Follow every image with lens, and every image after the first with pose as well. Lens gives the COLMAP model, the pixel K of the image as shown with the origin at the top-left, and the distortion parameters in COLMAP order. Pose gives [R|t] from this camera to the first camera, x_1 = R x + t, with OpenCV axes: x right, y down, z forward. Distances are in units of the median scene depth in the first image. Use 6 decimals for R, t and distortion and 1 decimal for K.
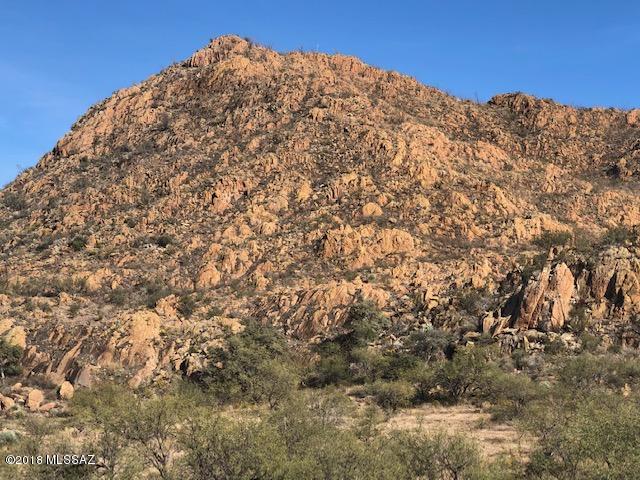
lens RADIAL K [[1173.8, 0, 319.0], [0, 1173.8, 228.9], [0, 0, 1]] dist [-0.183249, 3.195804]
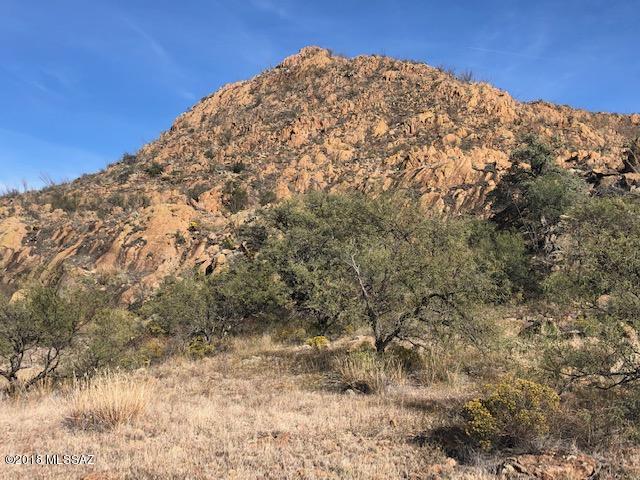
lens RADIAL K [[692.2, 0, 320.0], [0, 692.2, 240.0], [0, 0, 1]] dist [0.081616, -0.009327]
pose [[0.997277, 0.024299, -0.069634, -0.022351], [-0.023719, 0.999677, 0.009154, 0.065024], [0.069834, -0.007478, 0.997531, 0.430646]]
